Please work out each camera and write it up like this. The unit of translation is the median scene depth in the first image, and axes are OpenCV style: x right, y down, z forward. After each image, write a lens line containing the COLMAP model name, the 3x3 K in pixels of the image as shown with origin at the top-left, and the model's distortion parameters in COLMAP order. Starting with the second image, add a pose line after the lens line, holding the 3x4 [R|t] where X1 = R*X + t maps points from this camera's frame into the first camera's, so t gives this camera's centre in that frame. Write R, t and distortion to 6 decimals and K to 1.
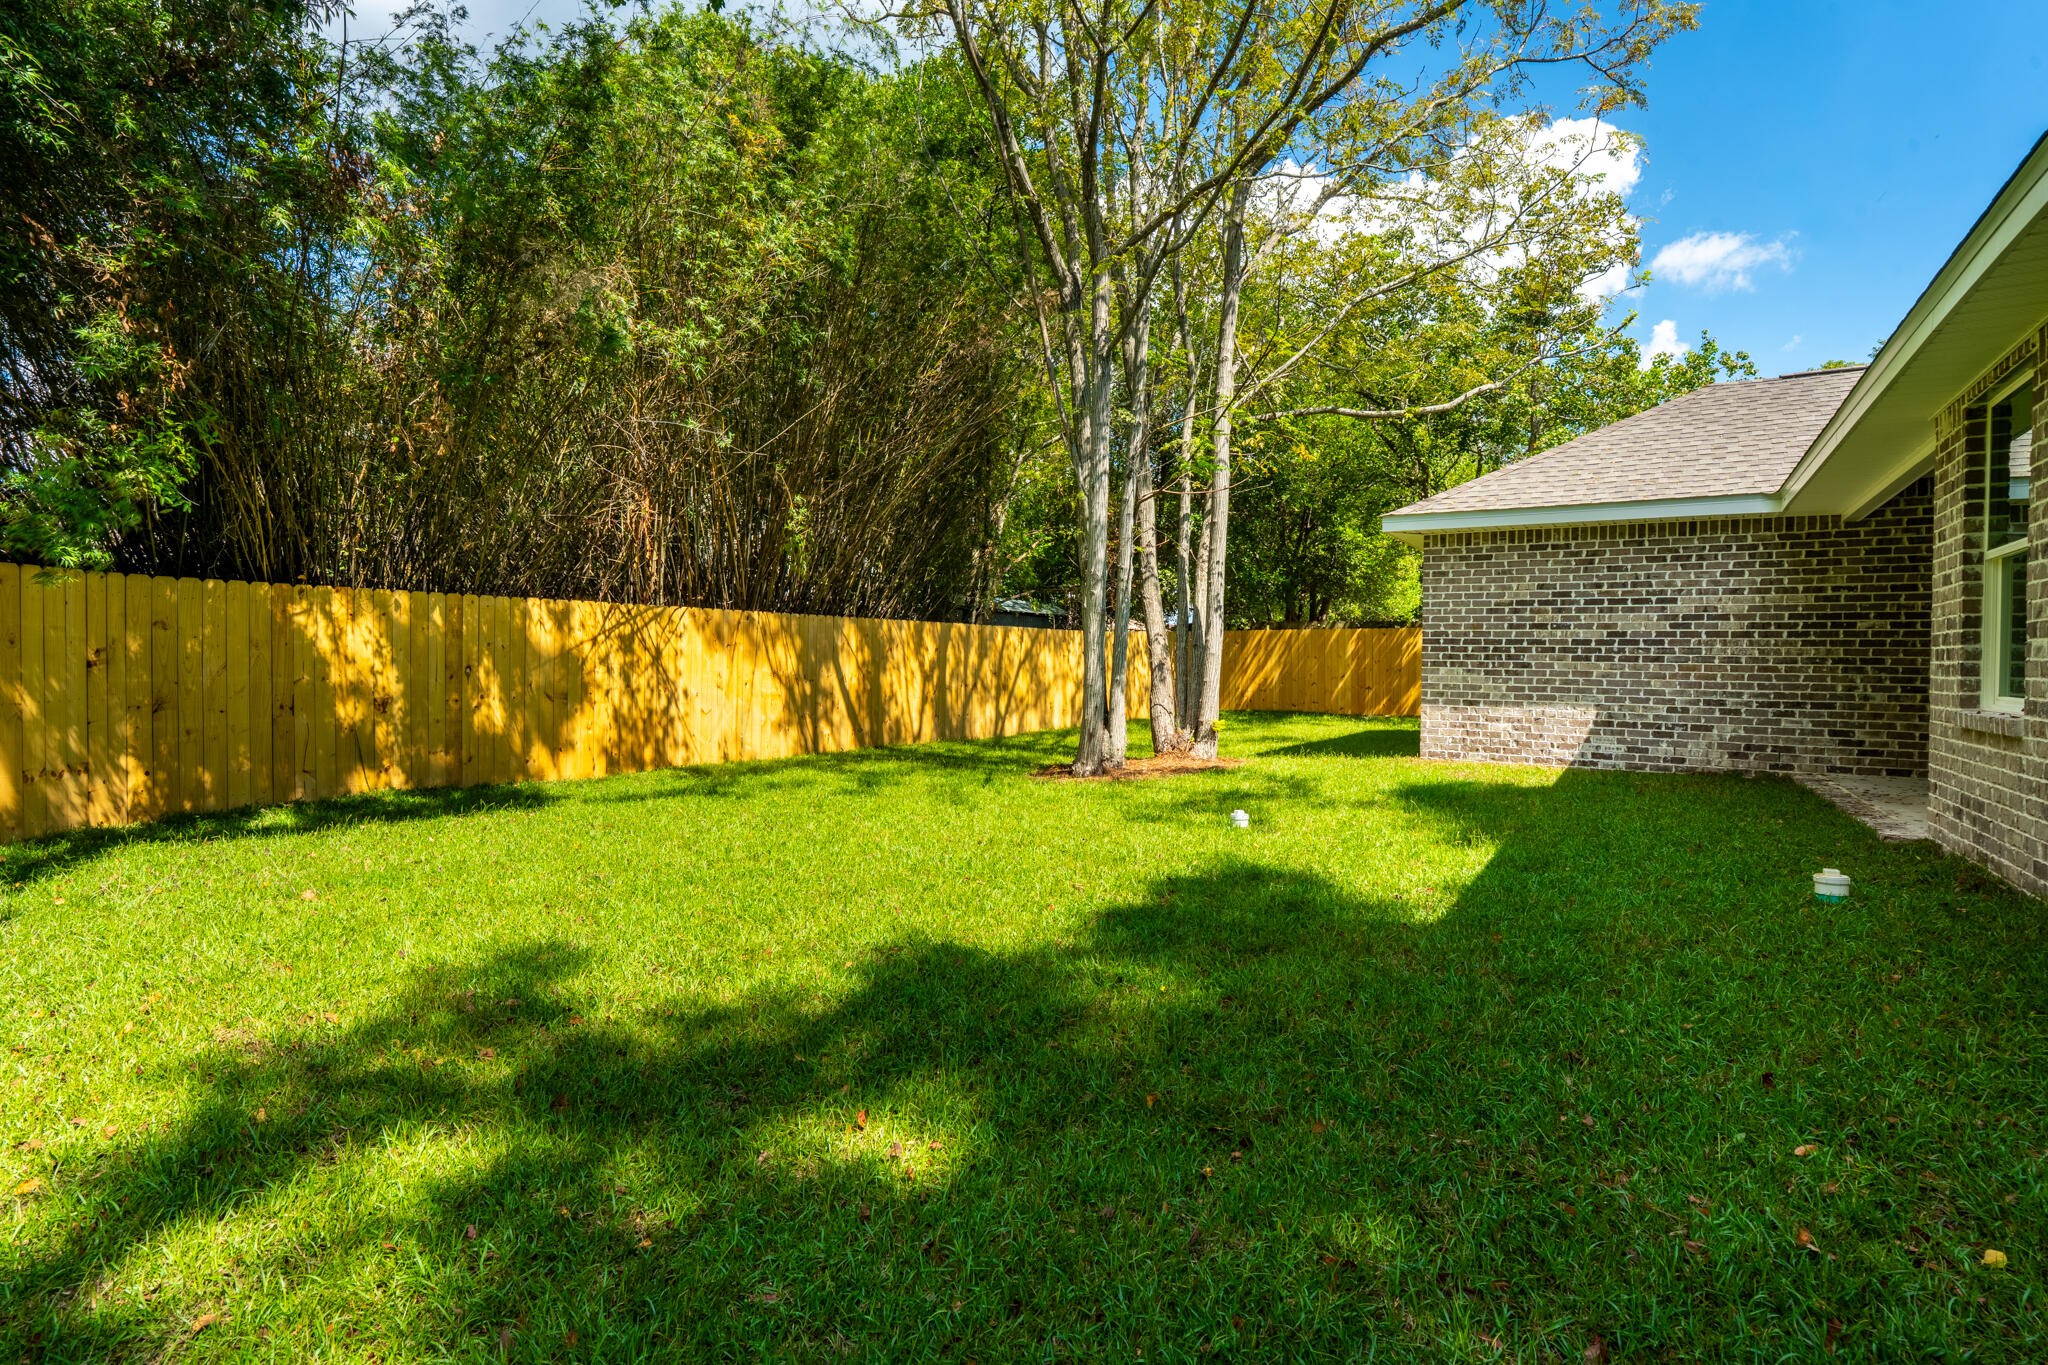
lens RADIAL K [[947.0, 0, 1023.4], [0, 947.0, 673.9], [0, 0, 1]] dist [-0.067680, 0.024265]
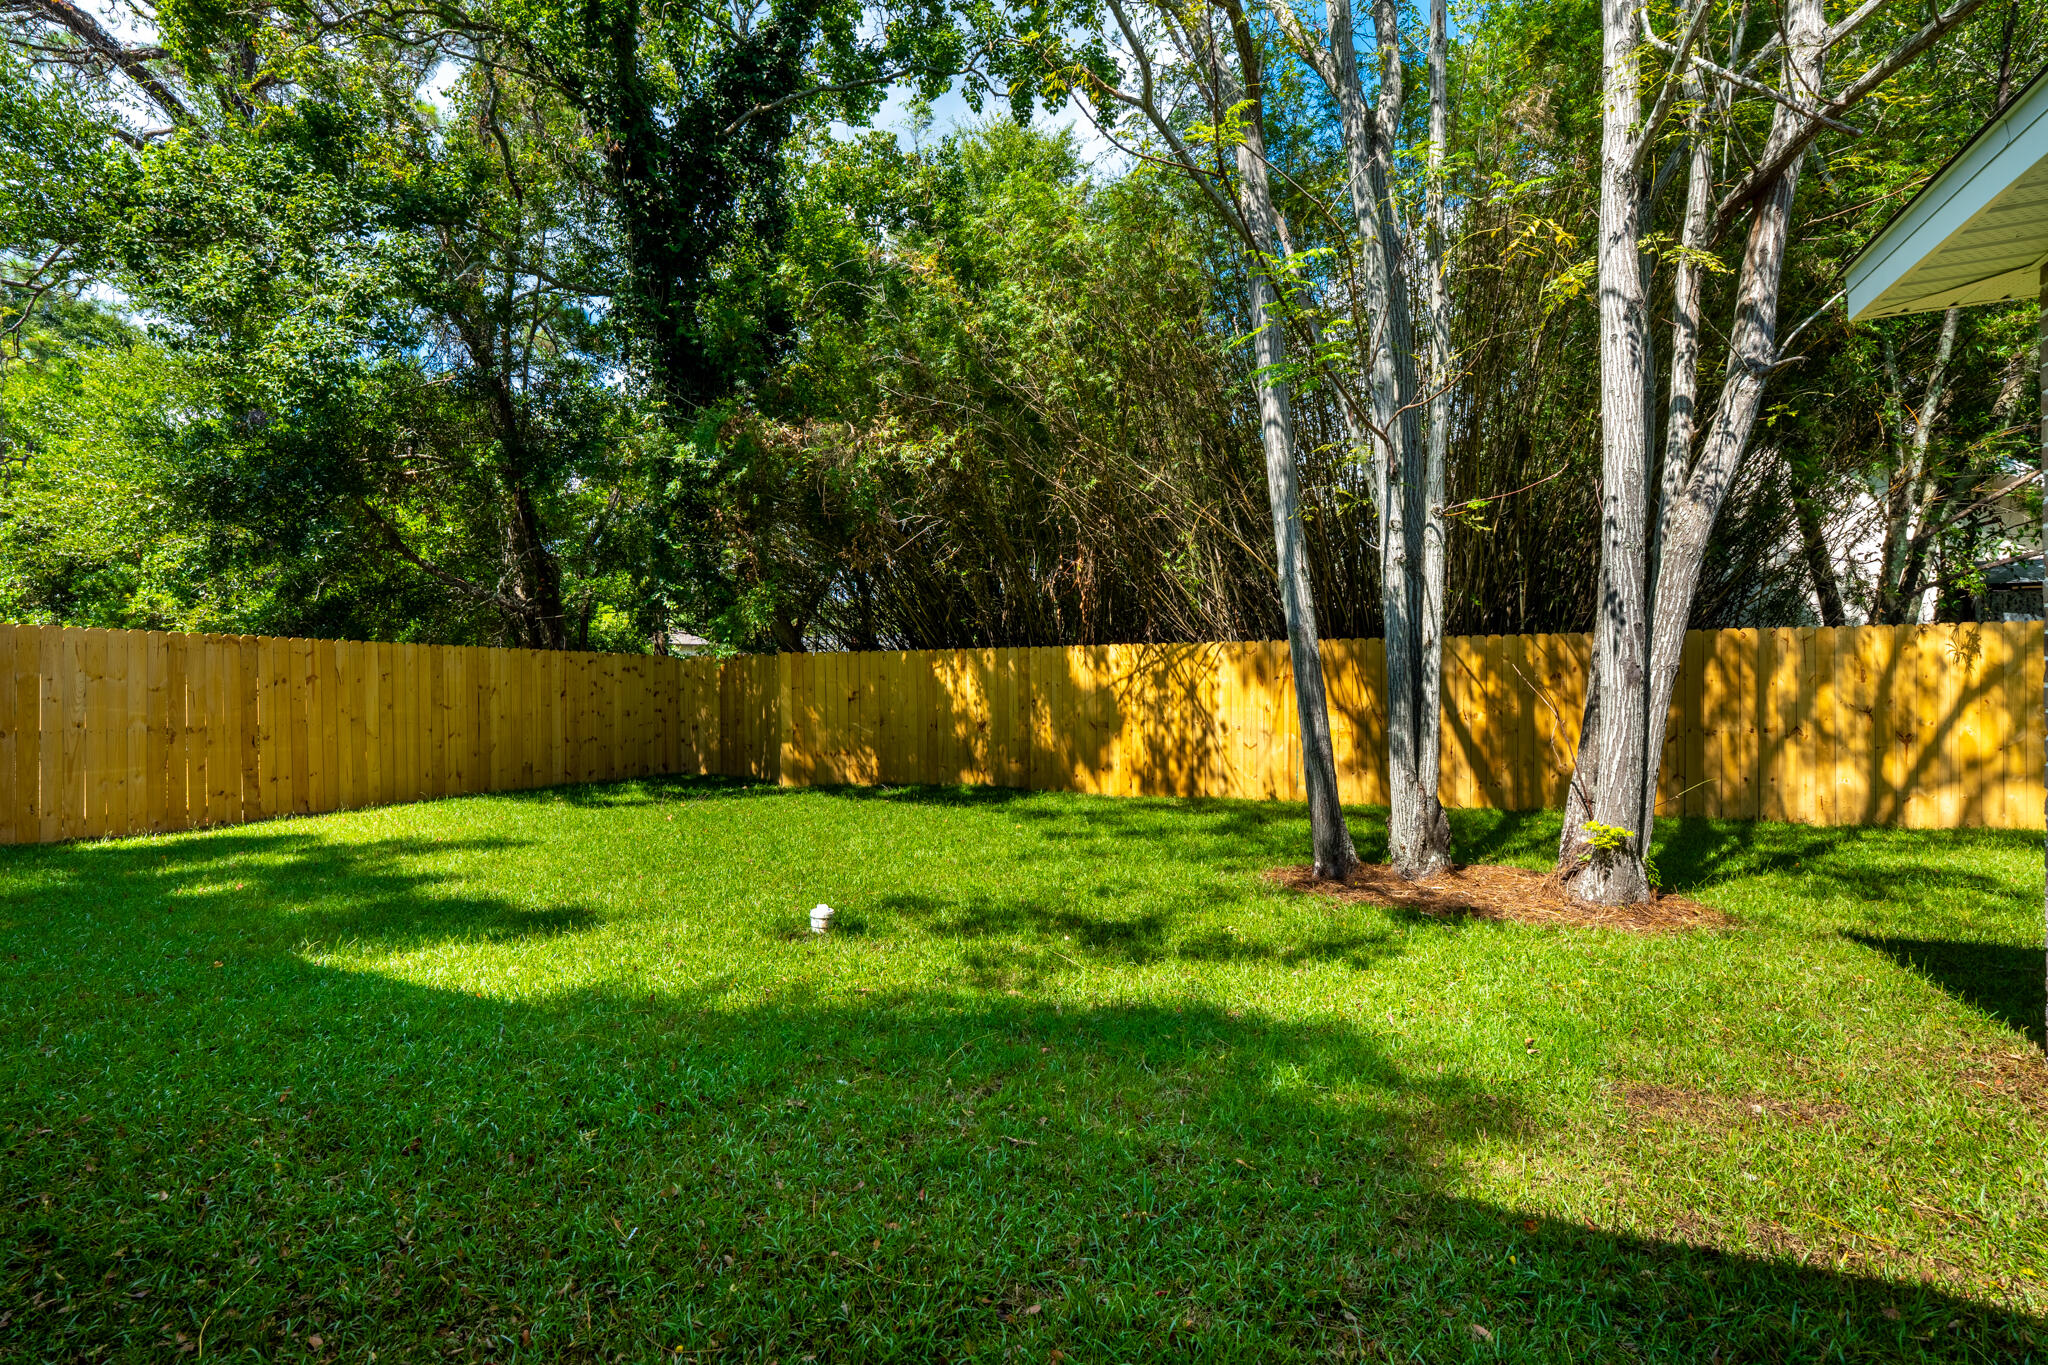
lens RADIAL K [[947.0, 0, 1023.4], [0, 947.0, 673.9], [0, 0, 1]] dist [-0.067680, 0.024265]
pose [[0.153992, -0.014496, -0.987966, 0.647981], [0.000775, 0.999894, -0.014550, -0.022388], [0.988072, 0.001475, 0.153987, 0.658111]]
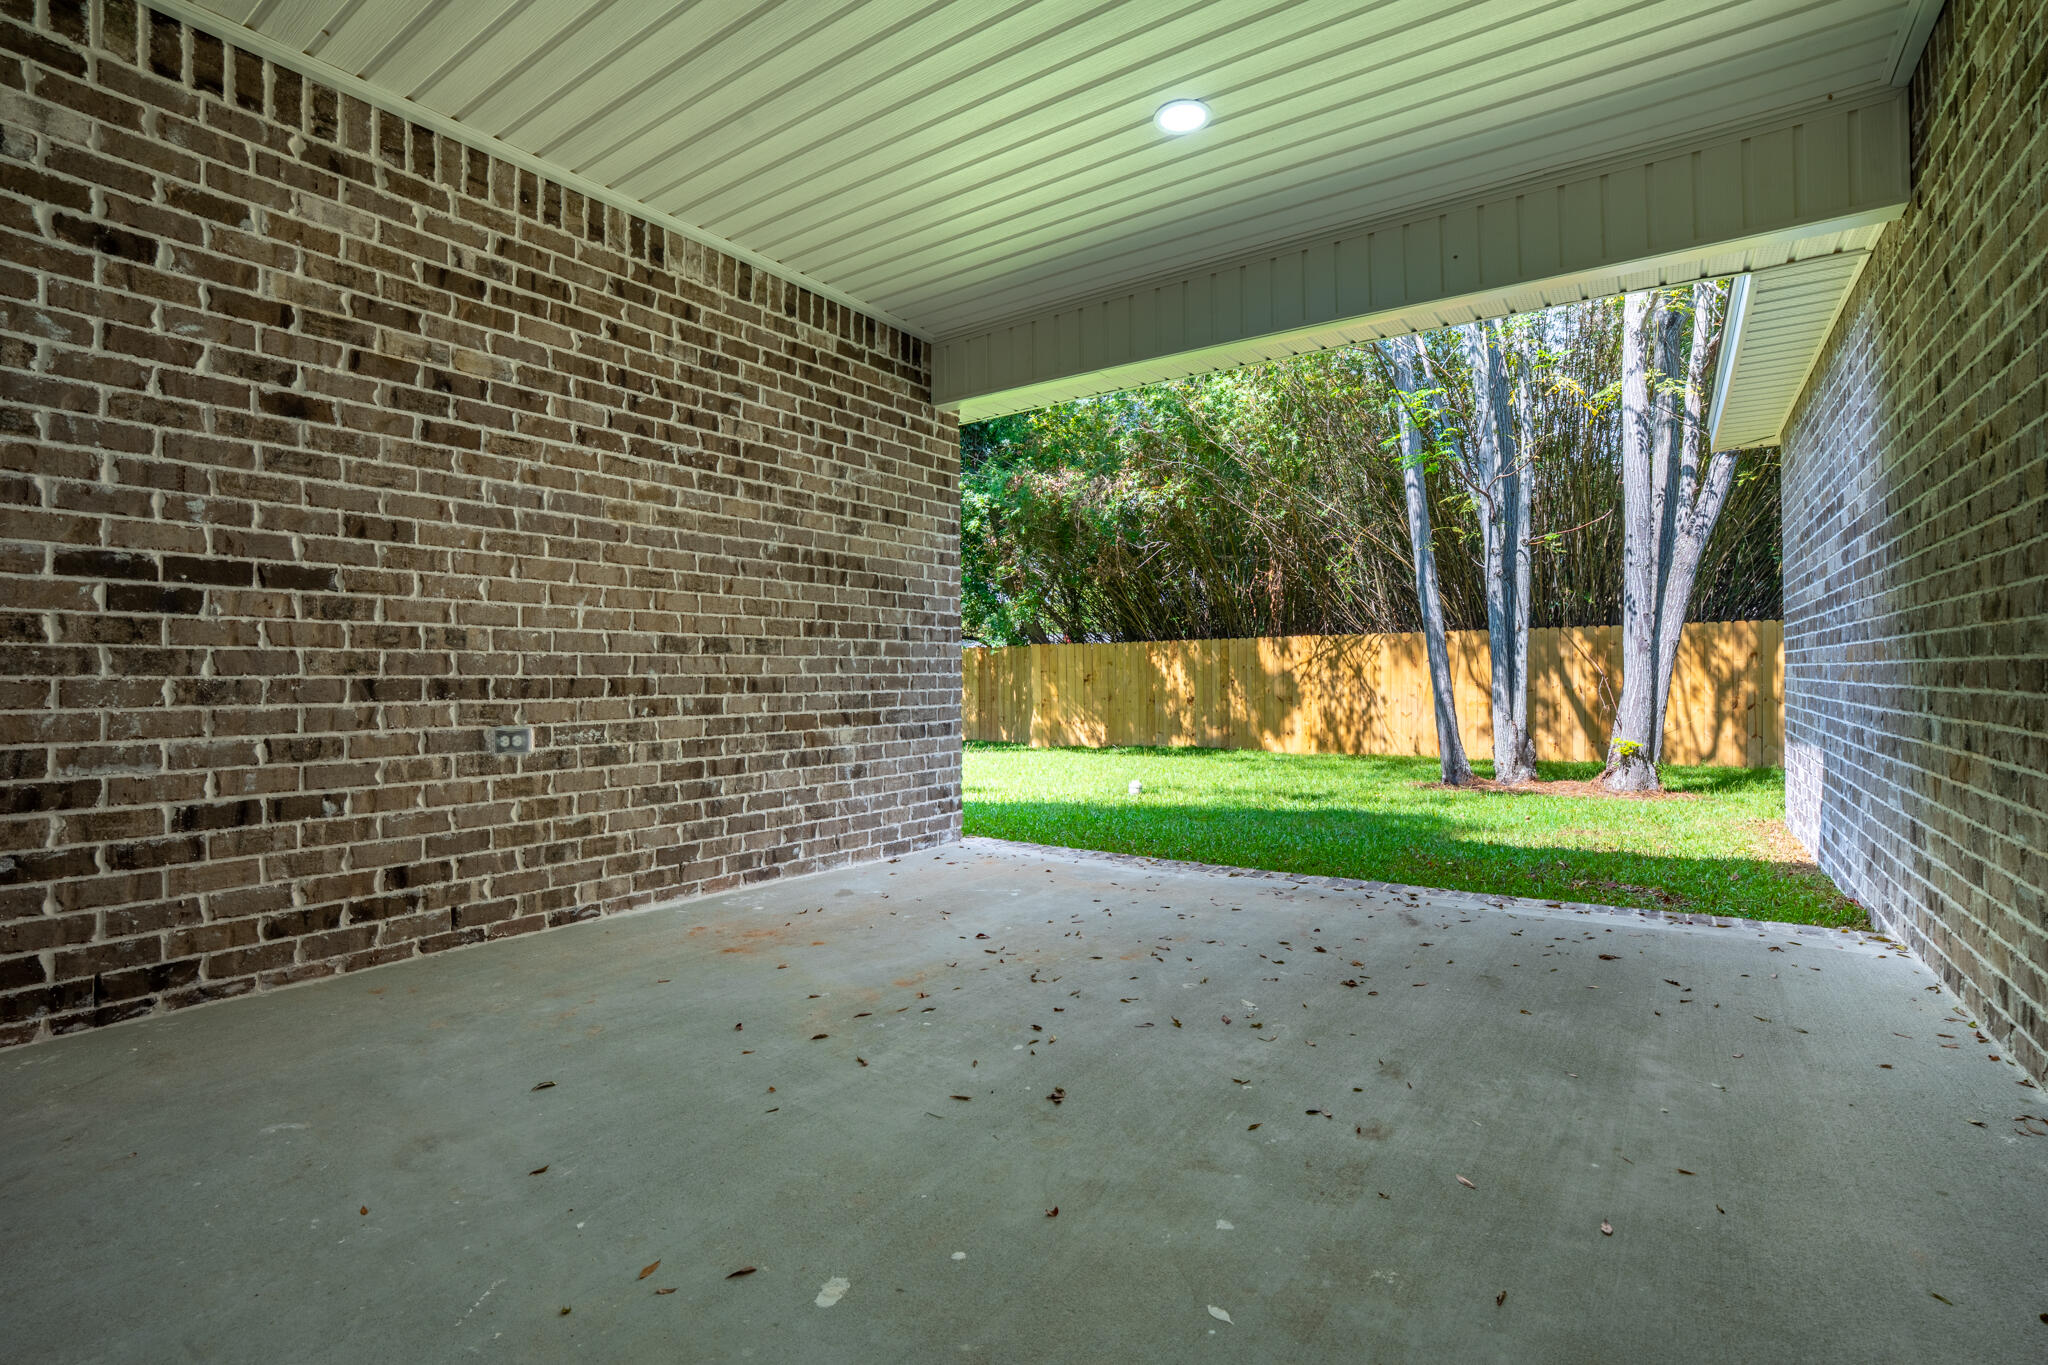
lens RADIAL K [[947.0, 0, 1023.4], [0, 947.0, 673.9], [0, 0, 1]] dist [-0.067680, 0.024265]
pose [[-0.013339, -0.017229, -0.999763, 1.000275], [-0.003858, 0.999845, -0.017179, 0.010334], [0.999904, 0.003628, -0.013403, 0.539669]]
